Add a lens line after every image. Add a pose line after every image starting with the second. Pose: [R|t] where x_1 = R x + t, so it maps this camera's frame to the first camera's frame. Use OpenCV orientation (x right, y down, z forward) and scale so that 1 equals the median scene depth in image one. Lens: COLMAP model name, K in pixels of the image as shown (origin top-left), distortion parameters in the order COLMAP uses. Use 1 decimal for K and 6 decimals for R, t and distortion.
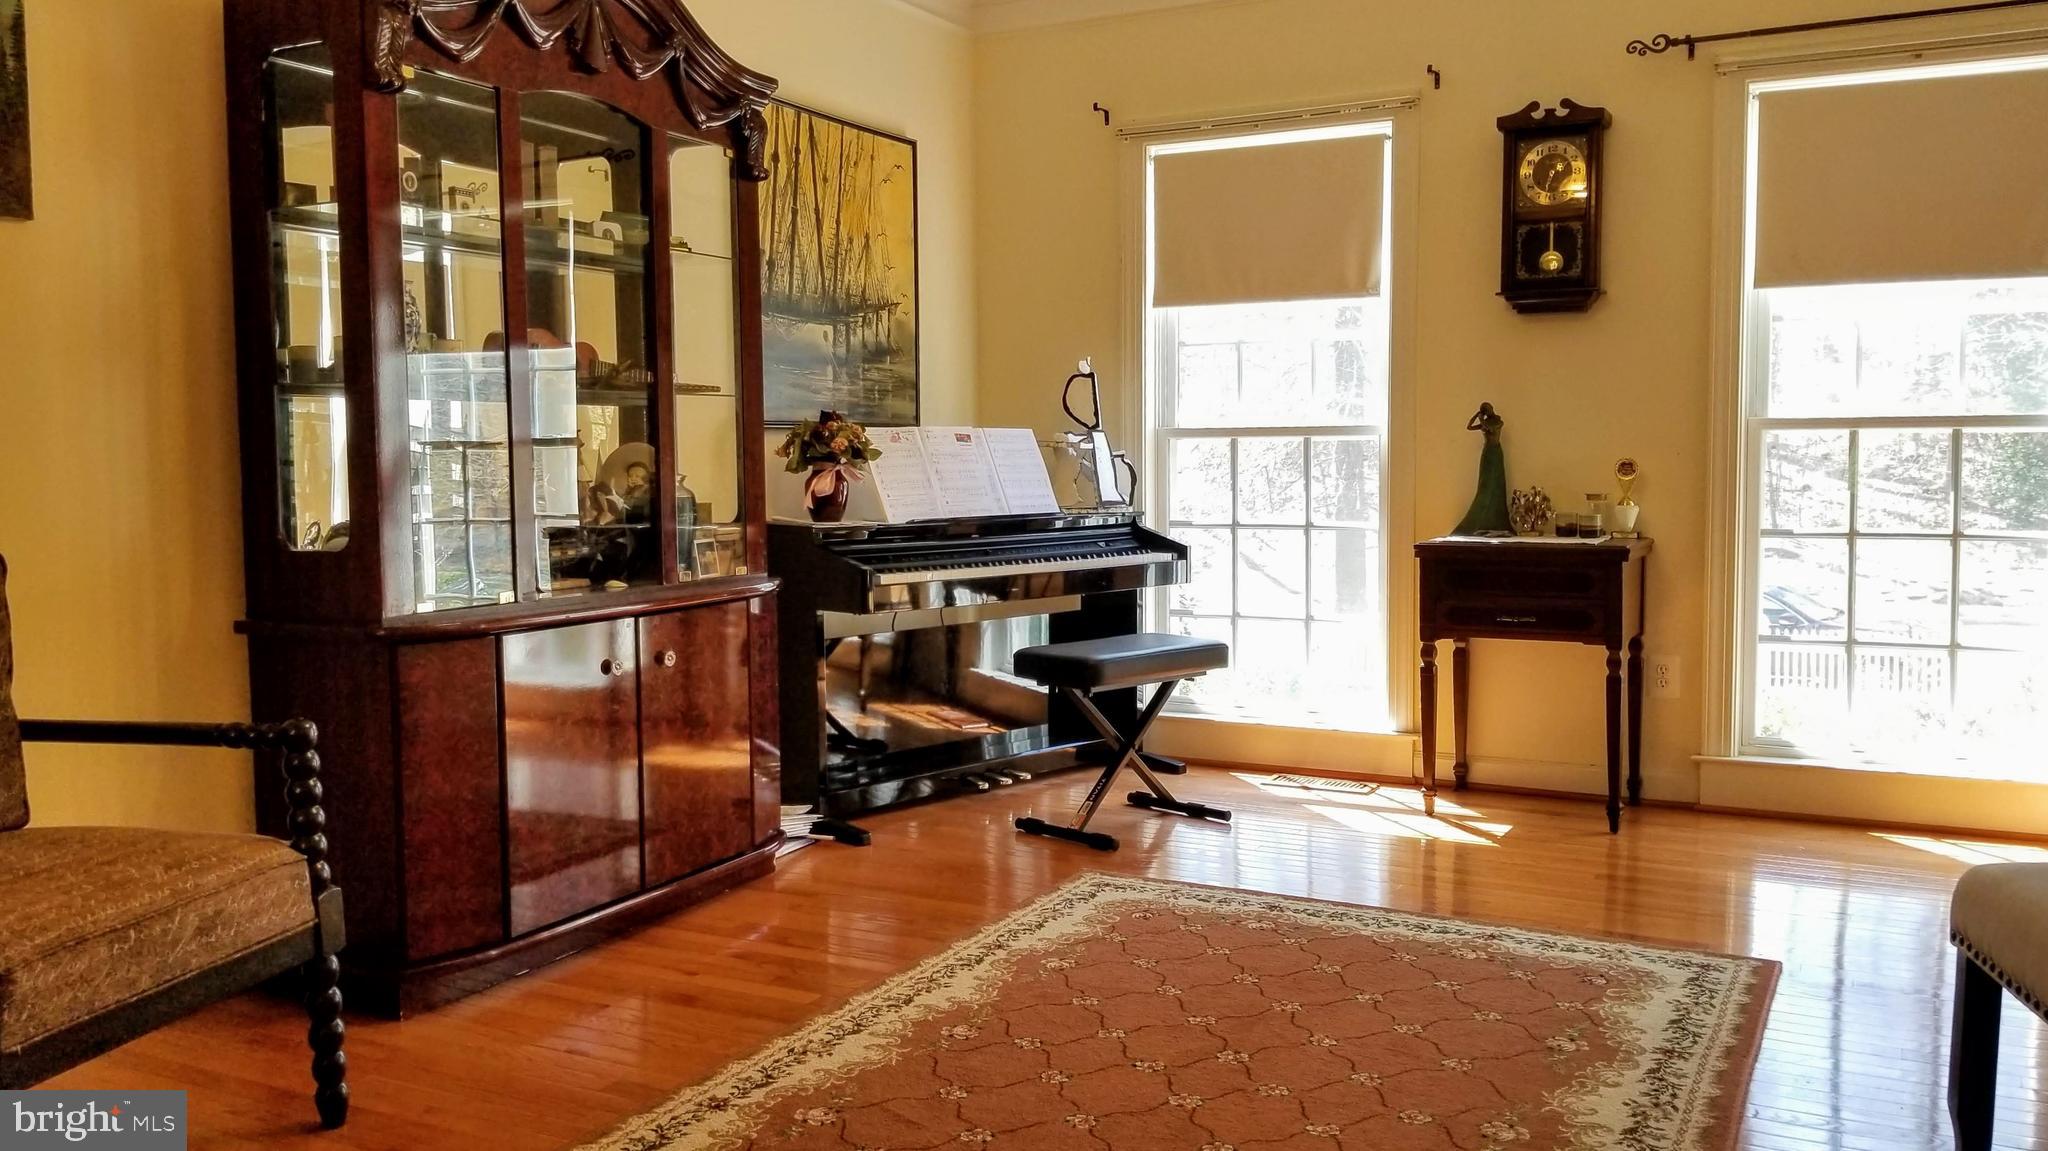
lens RADIAL K [[1640.5, 0, 1017.6], [0, 1640.5, 575.0], [0, 0, 1]] dist [0.051676, -0.089191]
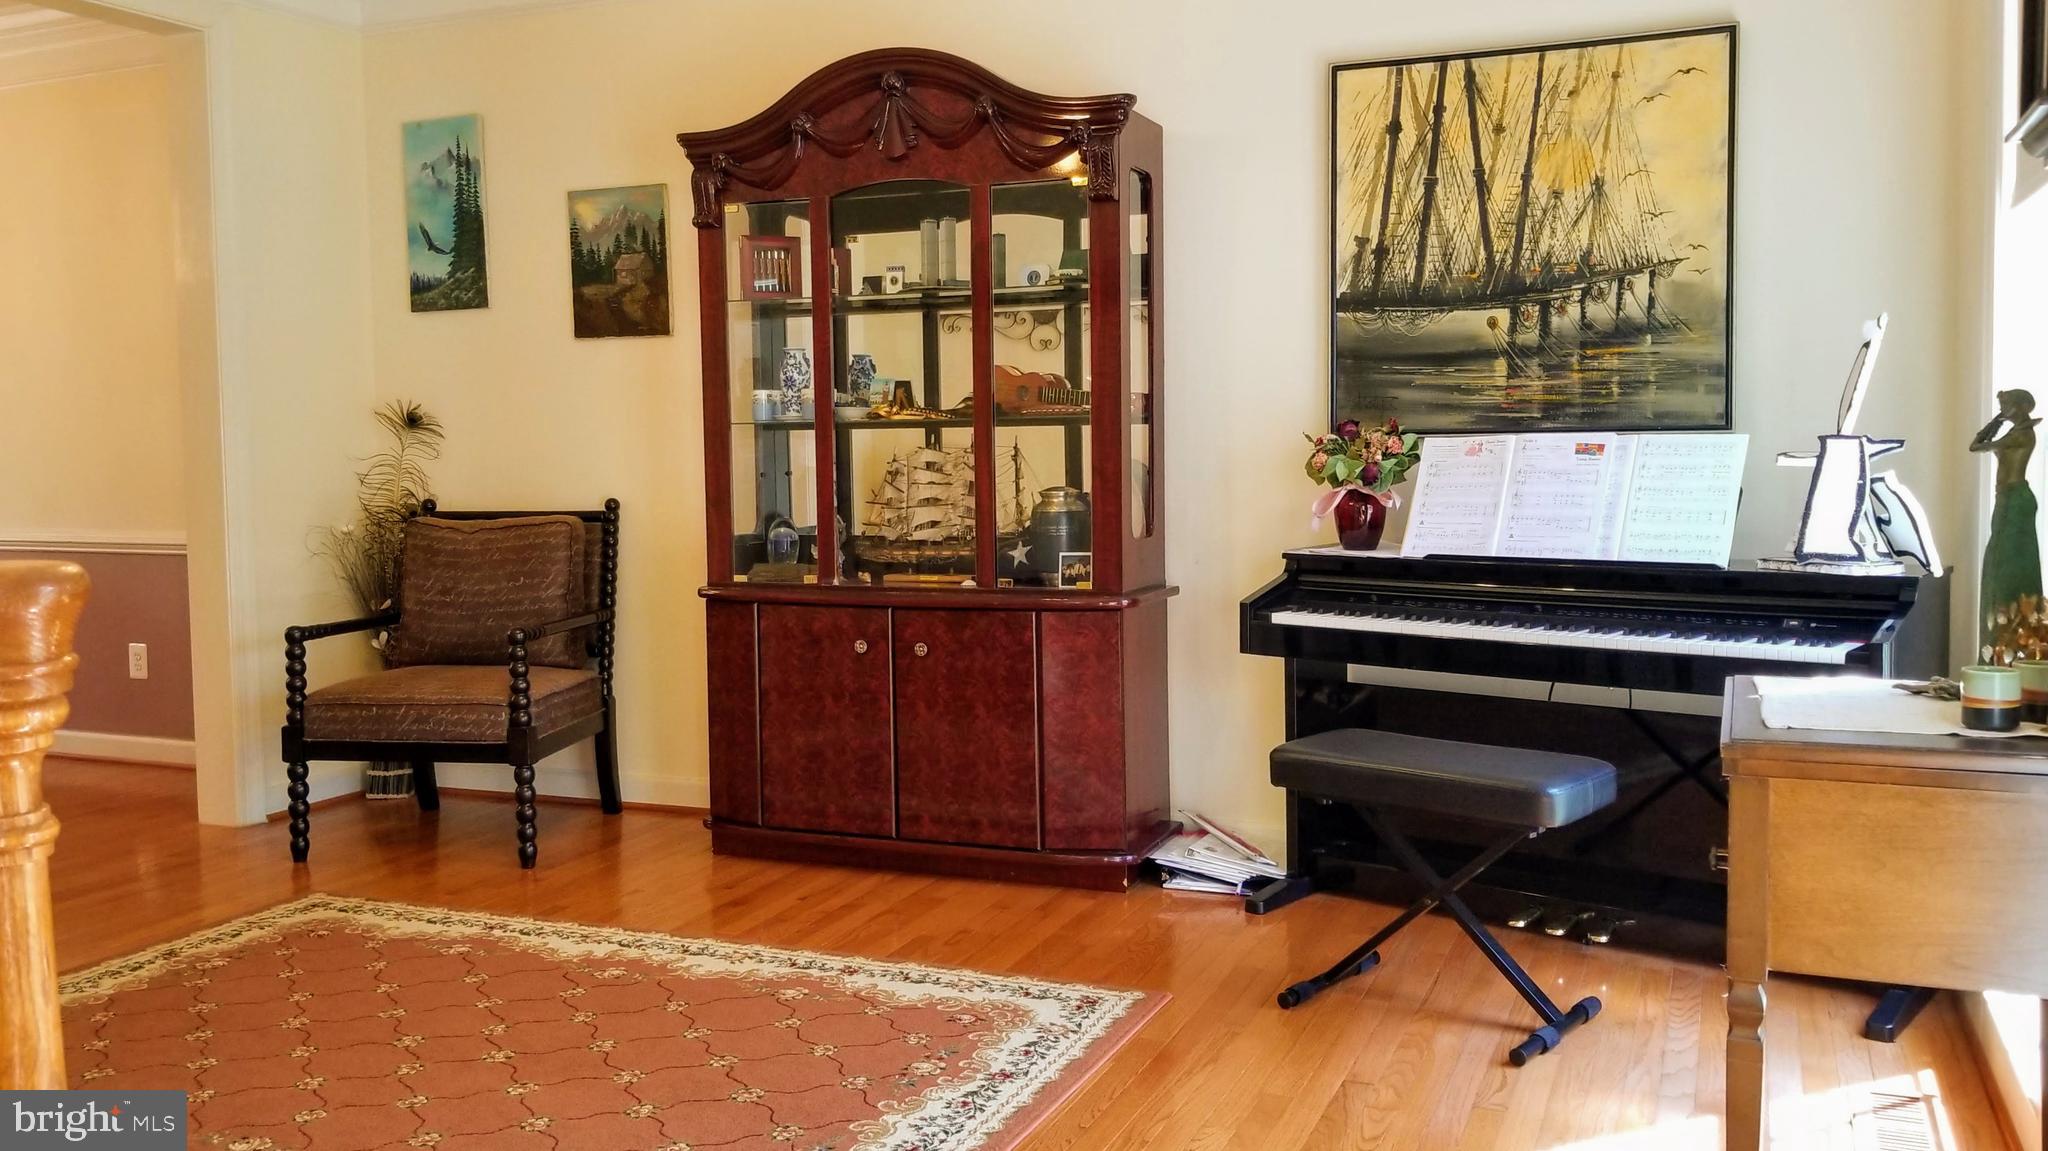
lens RADIAL K [[1640.5, 0, 958.3], [0, 1640.5, 549.9], [0, 0, 1]] dist [0.051676, -0.089191]
pose [[0.082921, 0.071253, -0.994006, 0.703942], [-0.062627, 0.995842, 0.066160, -0.073407], [0.994586, 0.056765, 0.087039, 0.695292]]
